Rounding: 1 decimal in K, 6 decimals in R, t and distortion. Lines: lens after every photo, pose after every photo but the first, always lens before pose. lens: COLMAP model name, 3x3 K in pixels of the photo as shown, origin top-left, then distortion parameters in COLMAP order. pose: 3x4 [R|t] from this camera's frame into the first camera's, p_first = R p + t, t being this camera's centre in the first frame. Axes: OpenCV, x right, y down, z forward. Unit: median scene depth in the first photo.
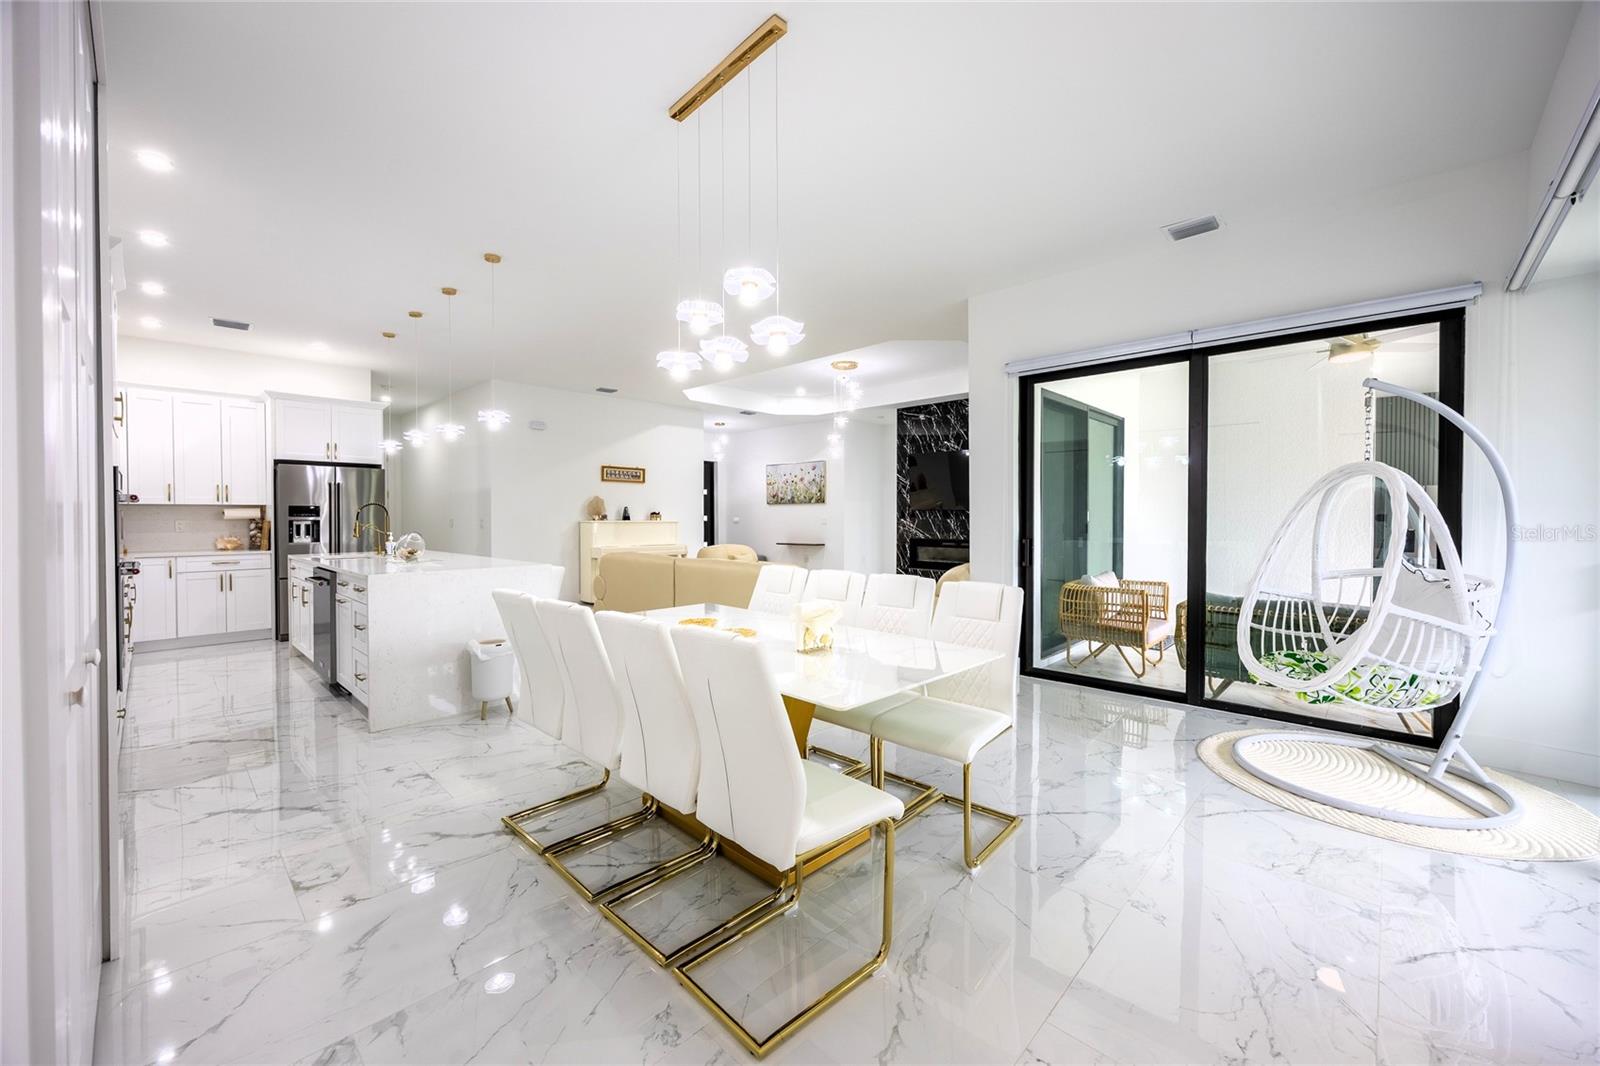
lens RADIAL K [[635.8, 0, 794.3], [0, 635.8, 524.9], [0, 0, 1]] dist [0.014542, -0.000193]
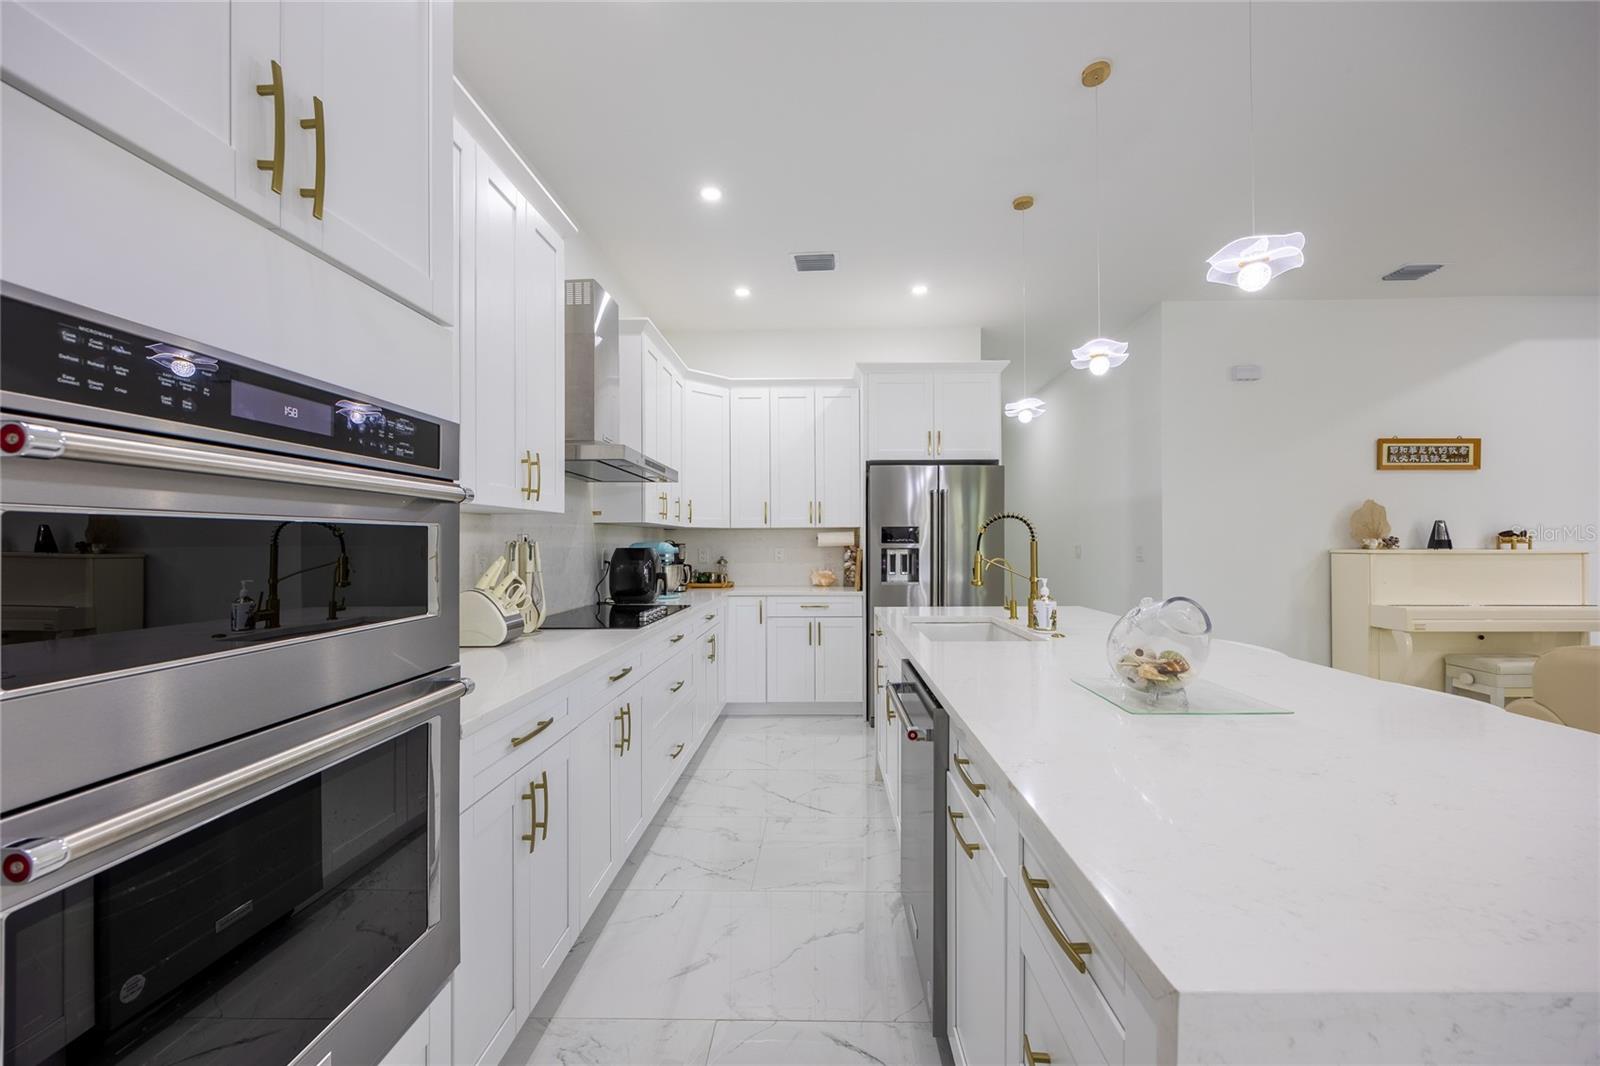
lens RADIAL K [[608.0, 0, 800.0], [0, 608.0, 533.0], [0, 0, 1]] dist [-0.001991, -0.000226]
pose [[0.674430, -0.011005, -0.738257, -0.363209], [-0.005872, 0.999777, -0.020267, -0.009862], [0.738316, 0.018003, 0.674215, 0.490589]]
